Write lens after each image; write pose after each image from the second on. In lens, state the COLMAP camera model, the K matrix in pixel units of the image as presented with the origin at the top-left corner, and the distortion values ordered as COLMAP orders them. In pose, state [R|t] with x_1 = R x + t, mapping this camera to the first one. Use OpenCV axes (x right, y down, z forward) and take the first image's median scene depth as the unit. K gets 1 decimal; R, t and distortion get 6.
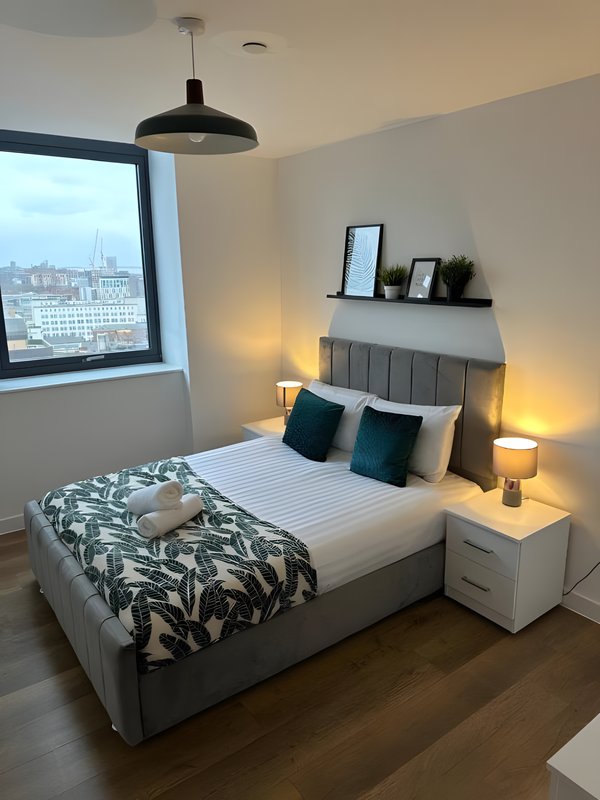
lens RADIAL K [[571.0, 0, 300.0], [0, 571.0, 400.0], [0, 0, 1]] dist [0.071271, -0.070306]
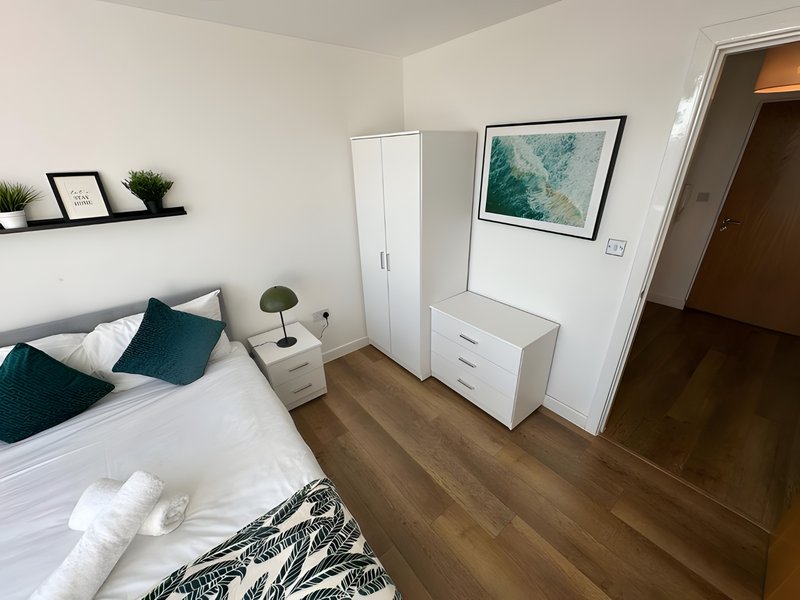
lens RADIAL K [[319.6, 0, 400.6], [0, 319.6, 300.8], [0, 0, 1]] dist [-0.001344, 0.000533]
pose [[-0.042796, -0.405737, 0.912987, -0.402246], [0.260694, 0.877632, 0.402245, -0.166922], [-0.964473, 0.255224, 0.068214, 0.631673]]
